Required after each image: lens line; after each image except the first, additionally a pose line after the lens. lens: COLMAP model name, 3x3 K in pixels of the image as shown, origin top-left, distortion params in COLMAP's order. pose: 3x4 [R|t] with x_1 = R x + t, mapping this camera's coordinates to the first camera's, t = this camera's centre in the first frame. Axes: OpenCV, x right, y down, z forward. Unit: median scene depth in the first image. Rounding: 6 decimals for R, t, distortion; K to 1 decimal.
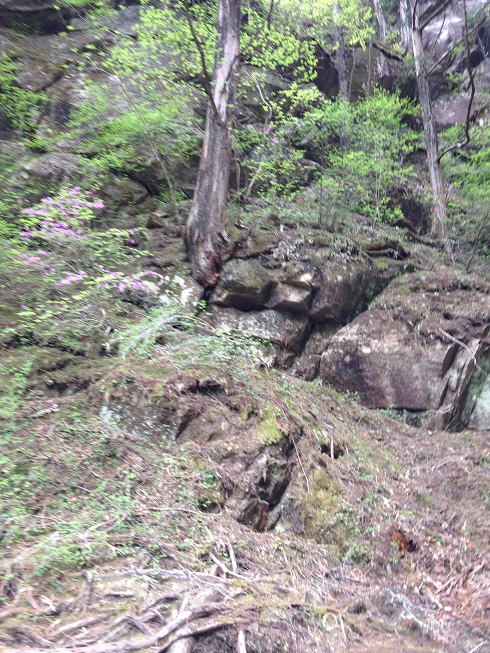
lens RADIAL K [[582.4, 0, 249.3], [0, 582.4, 325.7], [0, 0, 1]] dist [0.163442, -0.205614]
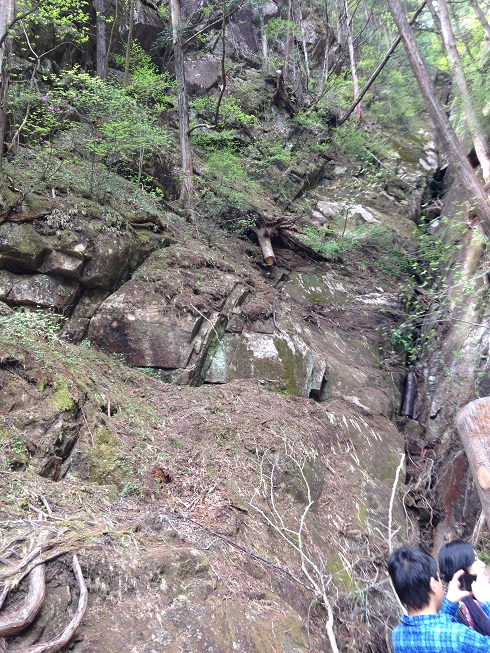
lens RADIAL K [[582.4, 0, 249.2], [0, 582.4, 328.2], [0, 0, 1]] dist [0.163442, -0.205614]
pose [[0.895723, 0.033319, 0.443362, -0.116352], [-0.090926, 0.989840, 0.109311, -0.093214], [-0.435216, -0.138226, 0.889652, -0.160711]]
